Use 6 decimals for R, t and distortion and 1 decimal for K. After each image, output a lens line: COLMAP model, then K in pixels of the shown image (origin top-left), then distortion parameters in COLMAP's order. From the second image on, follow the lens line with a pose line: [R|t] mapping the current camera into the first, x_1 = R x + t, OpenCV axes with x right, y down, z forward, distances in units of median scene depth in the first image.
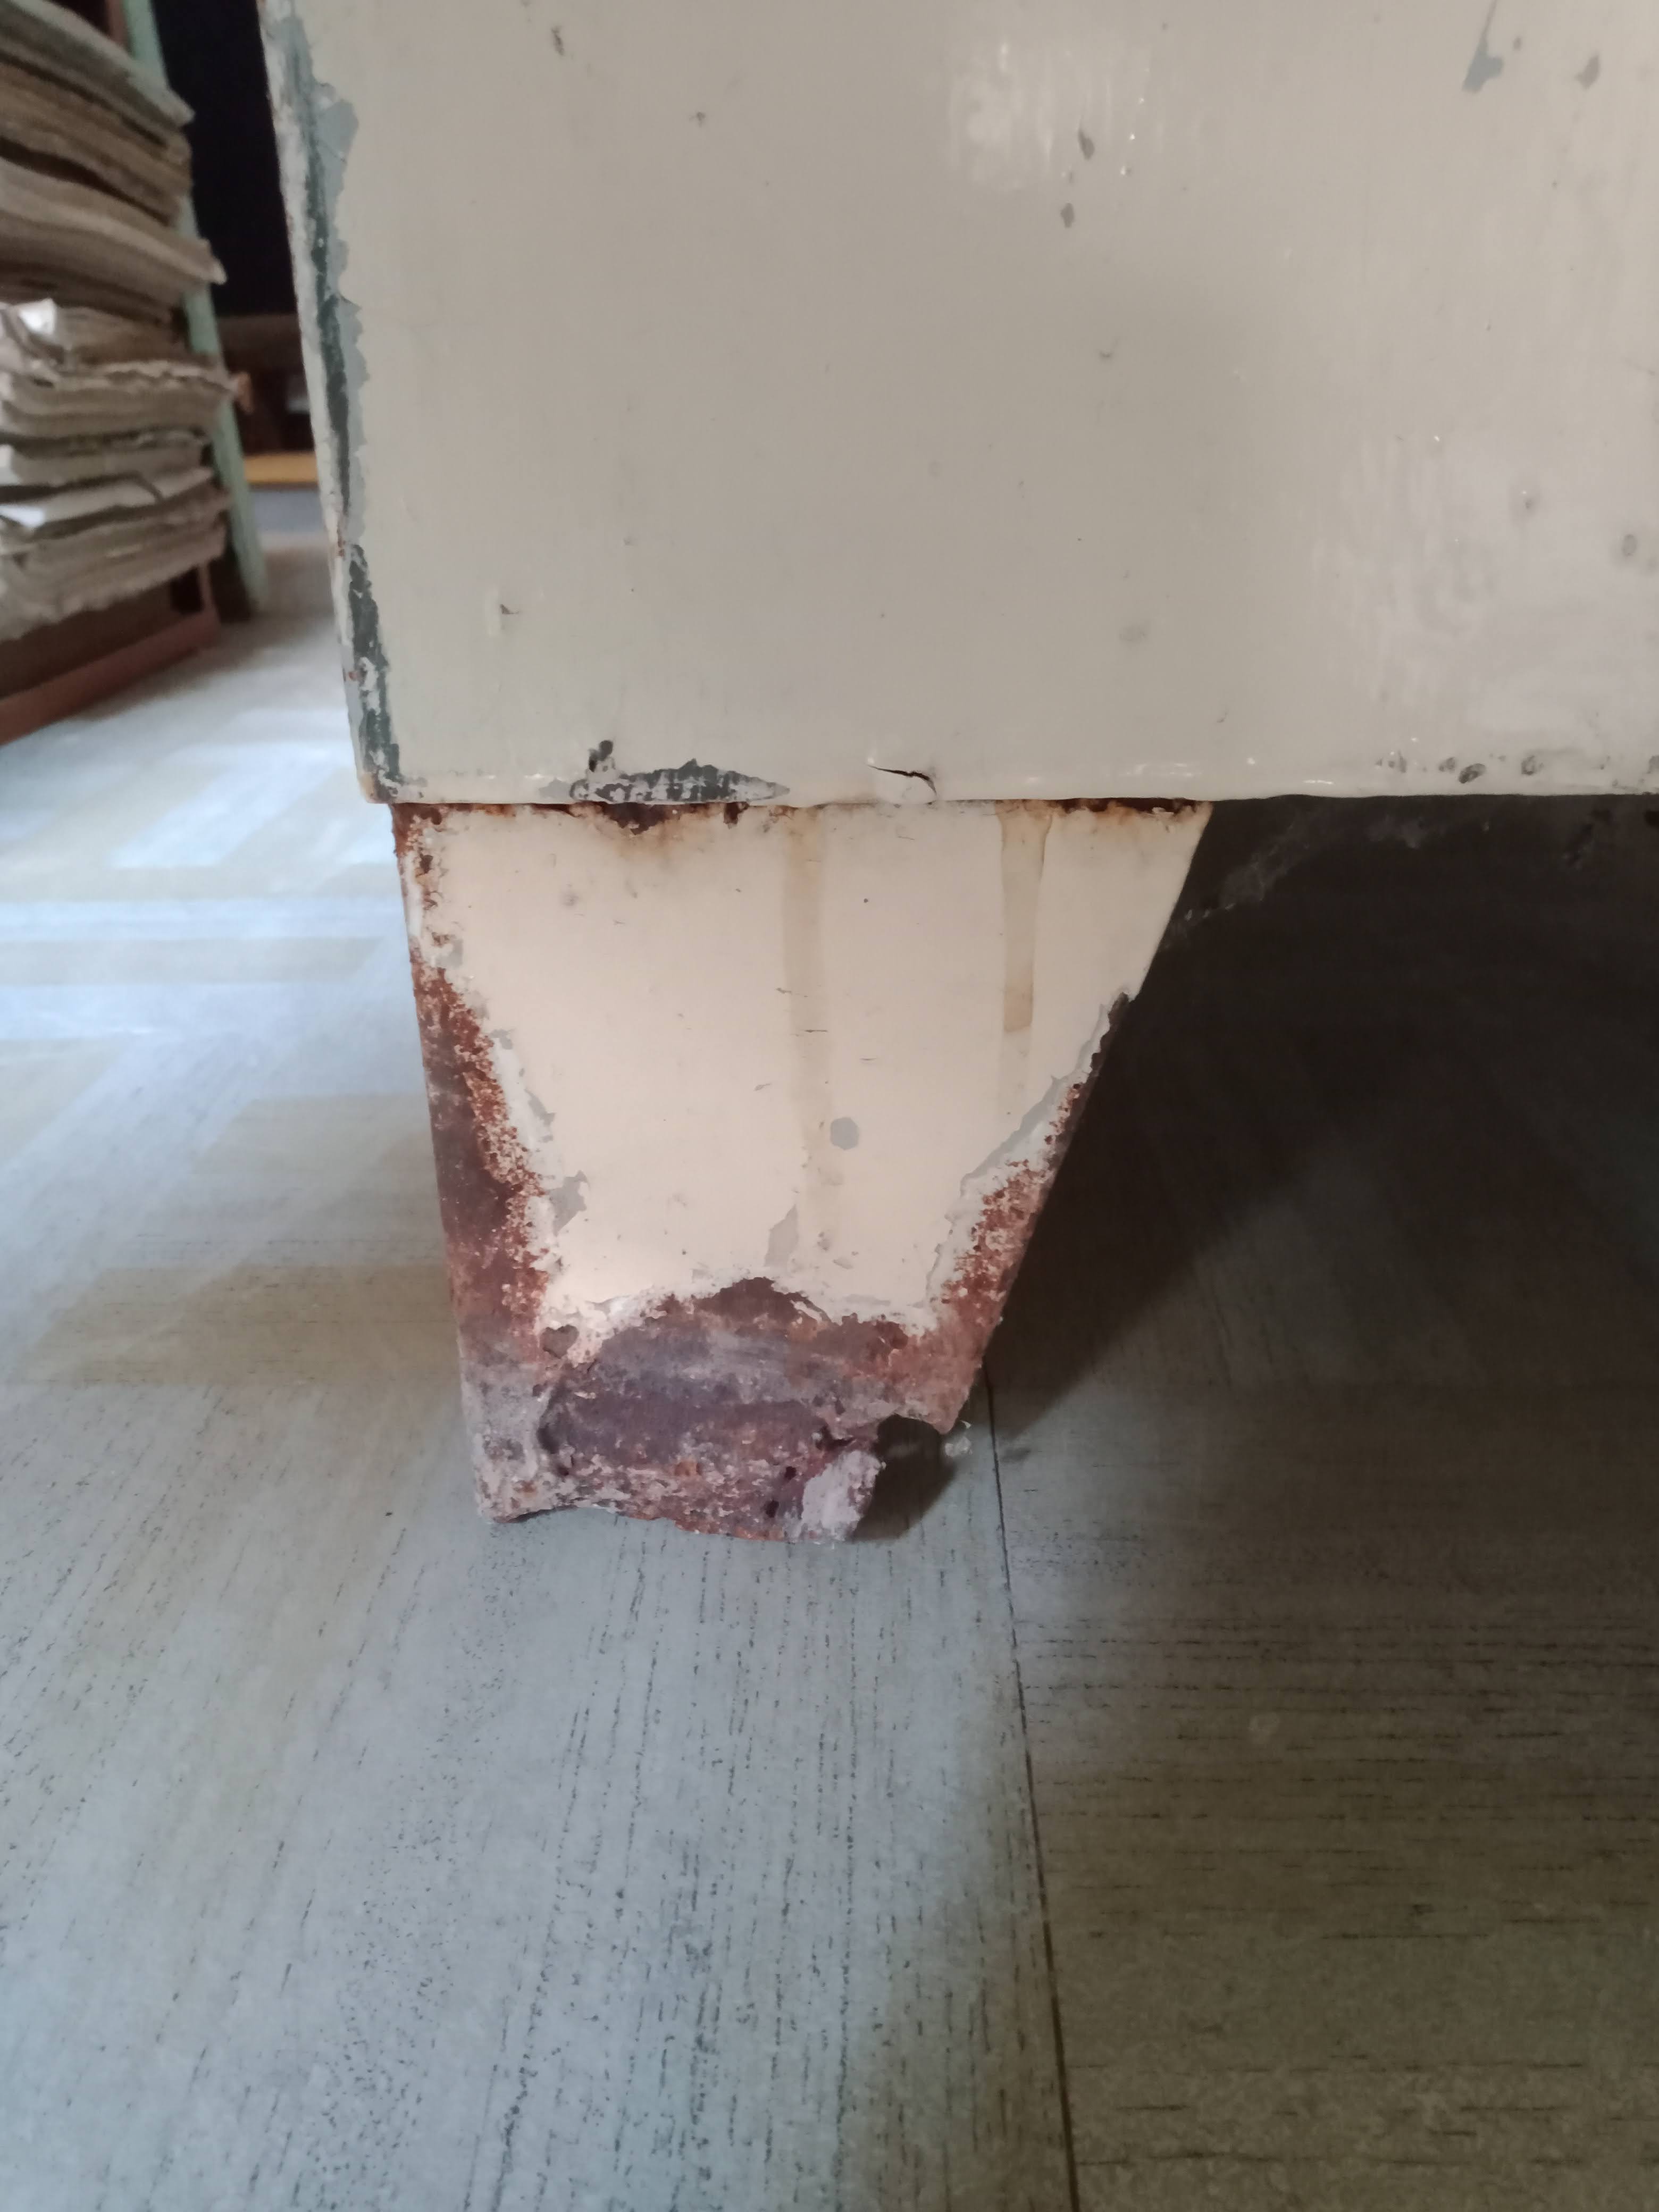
lens RADIAL K [[1726.1, 0, 838.1], [0, 1726.1, 1091.3], [0, 0, 1]] dist [0.051862, -0.090953]
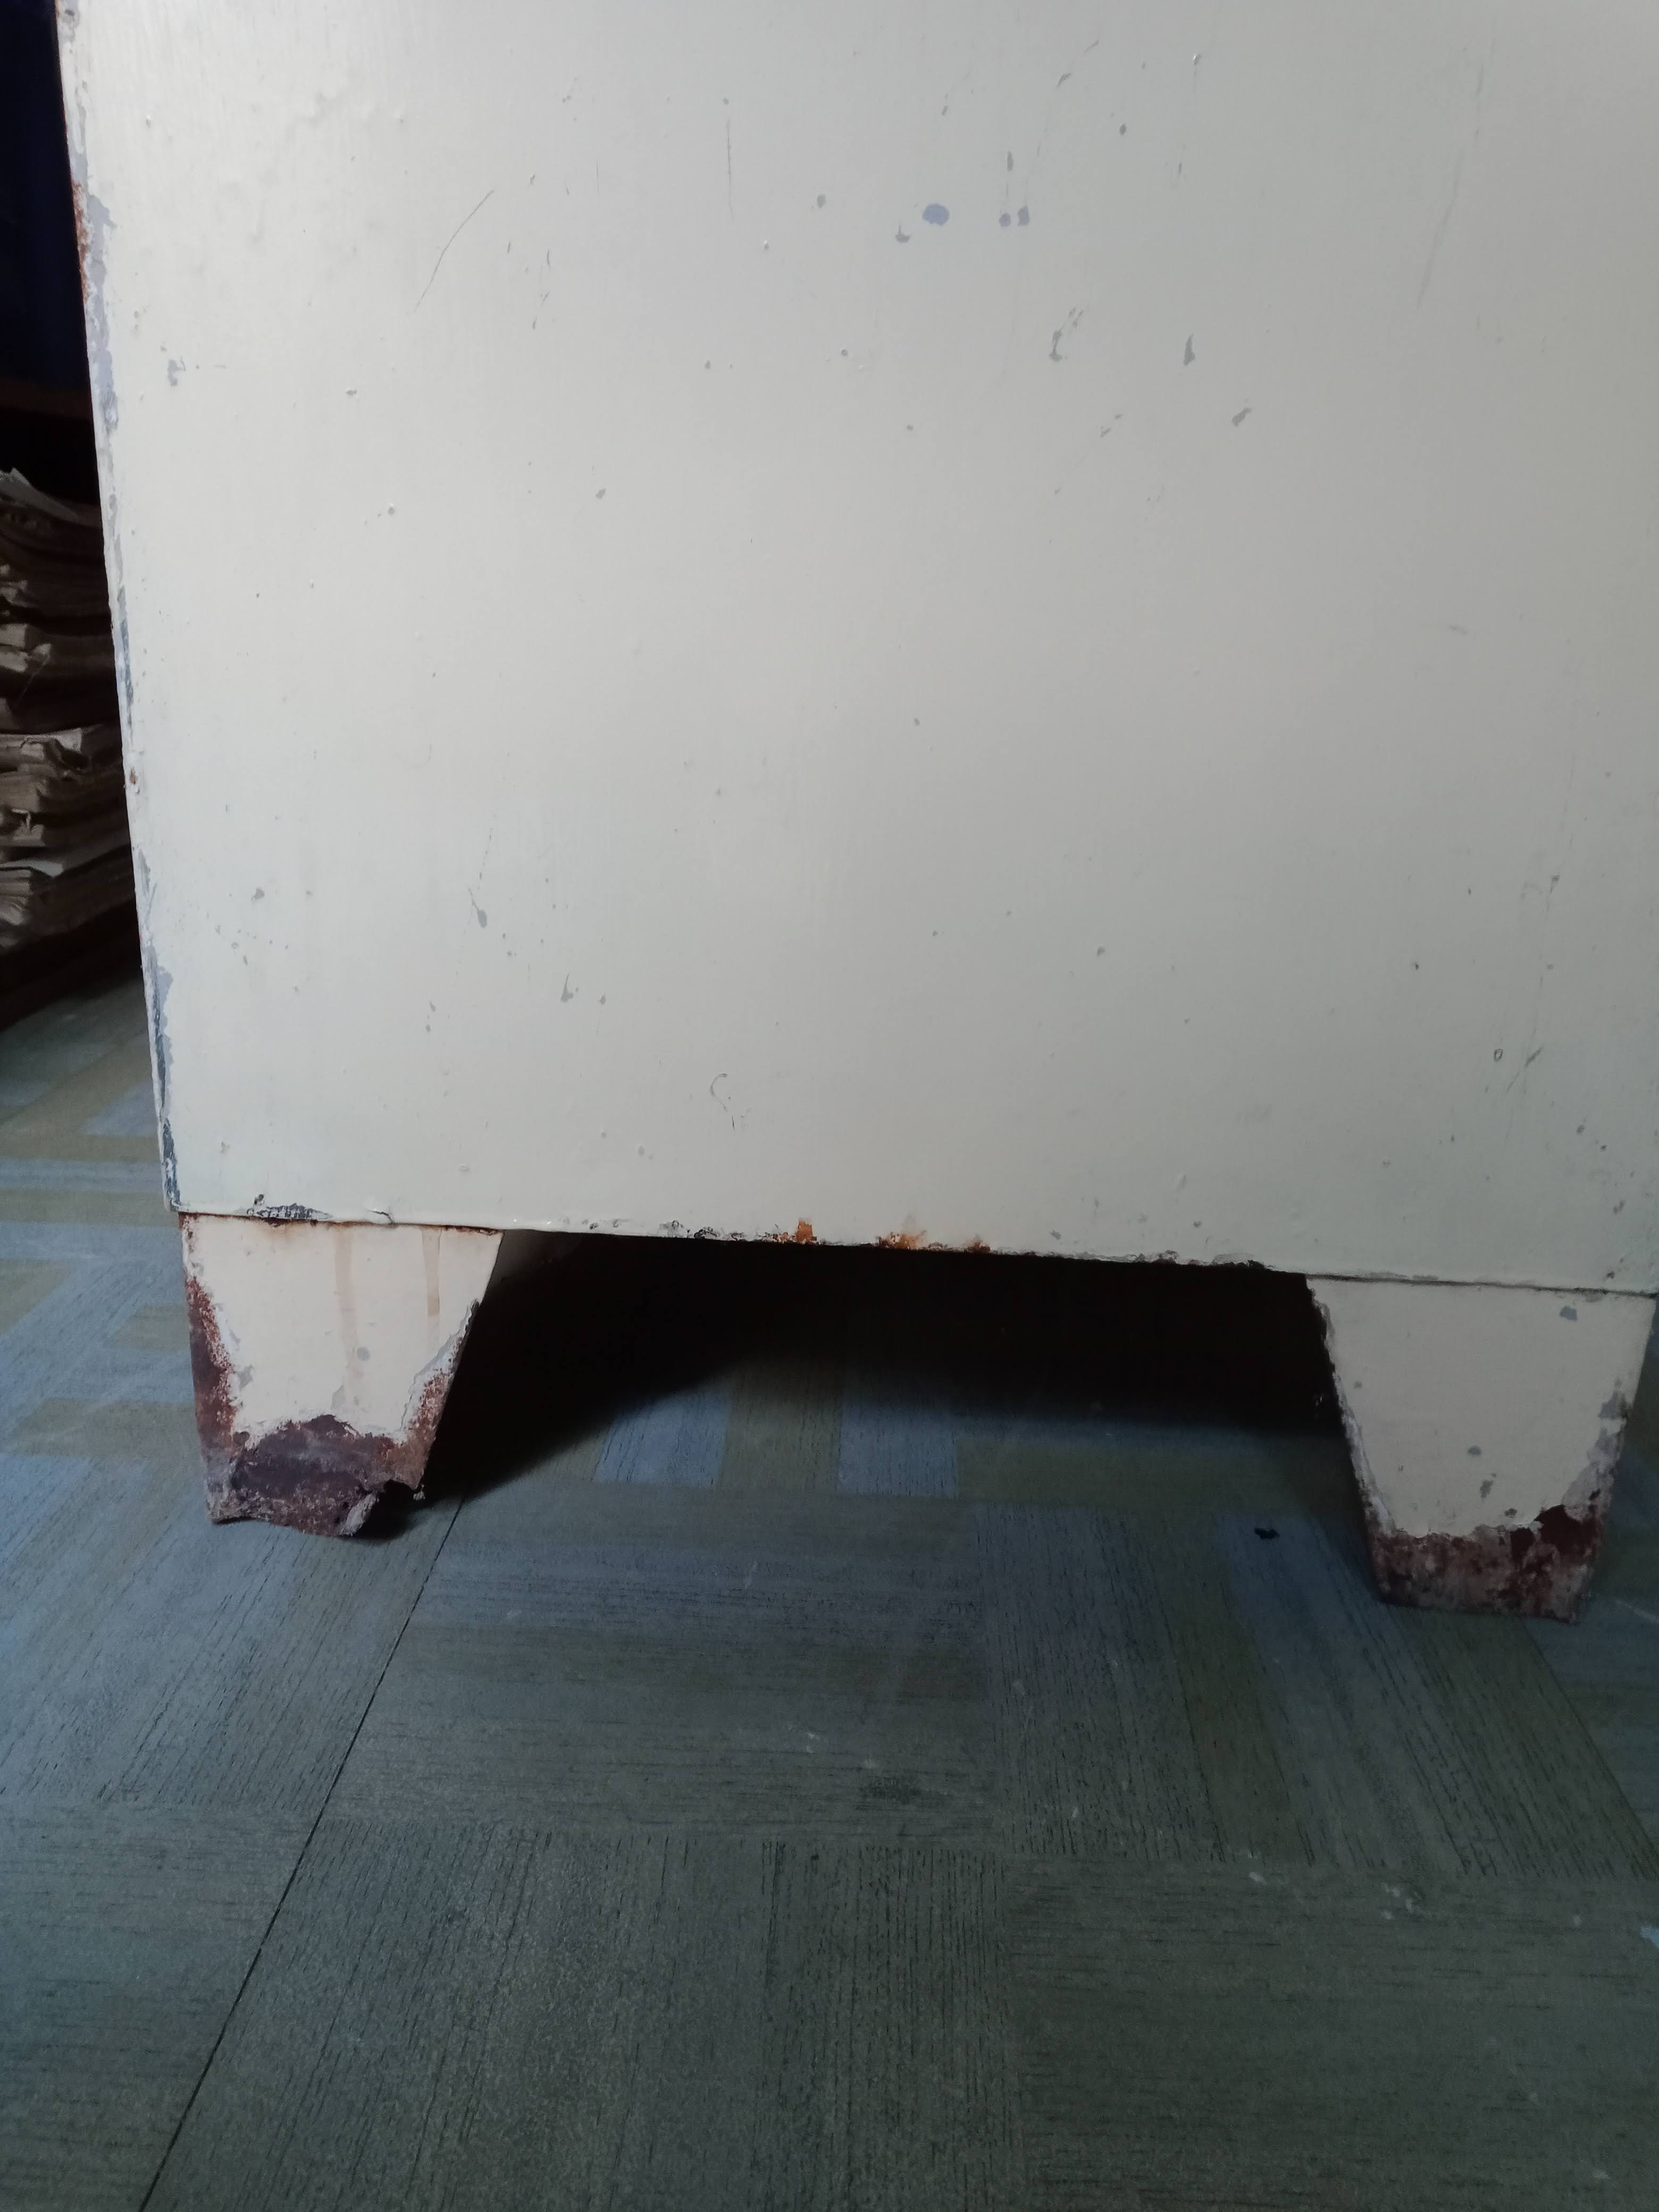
lens RADIAL K [[1726.1, 0, 835.5], [0, 1726.1, 1100.6], [0, 0, 1]] dist [0.051862, -0.090953]
pose [[0.998638, 0.052135, 0.002024, 0.623854], [-0.051721, 0.994321, -0.093011, -0.132130], [-0.006862, 0.092779, 0.995663, -1.389945]]
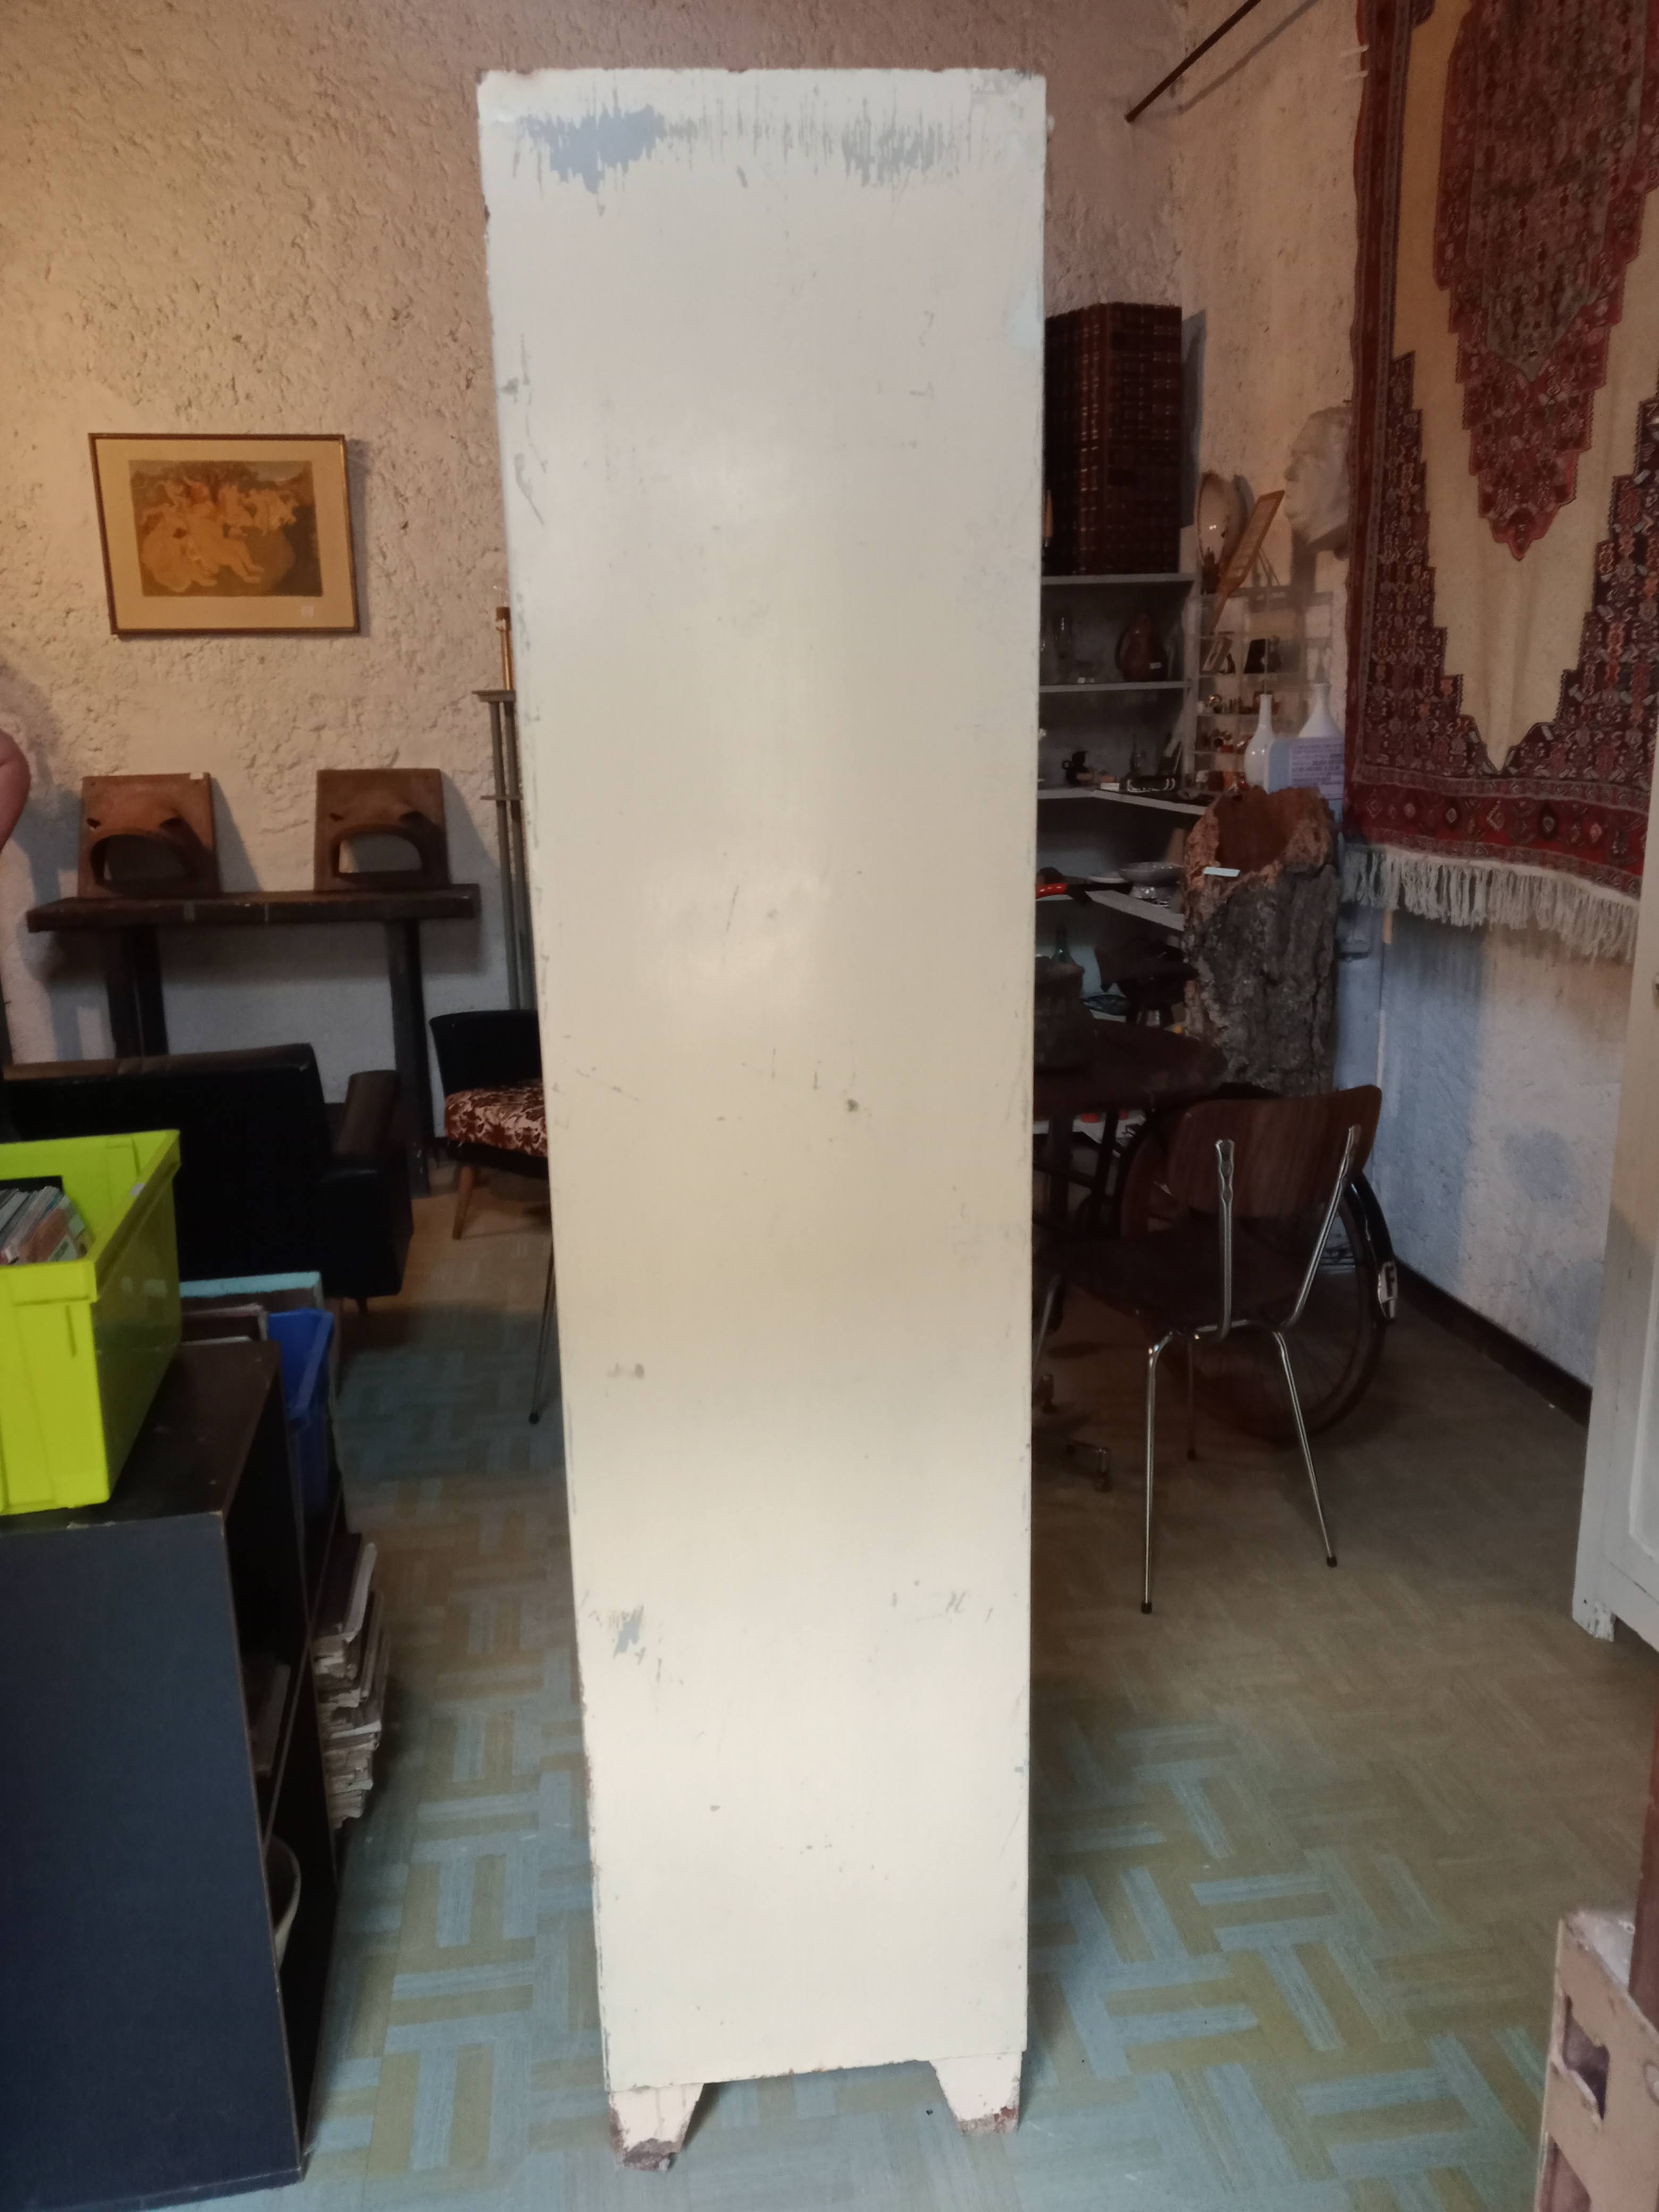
lens RADIAL K [[1726.1, 0, 829.9], [0, 1726.1, 1096.8], [0, 0, 1]] dist [0.051862, -0.090953]
pose [[0.987306, -0.042301, 0.153095, -0.266907], [0.065552, 0.986484, -0.150174, -3.395577], [-0.144673, 0.158304, 0.976734, -7.740977]]
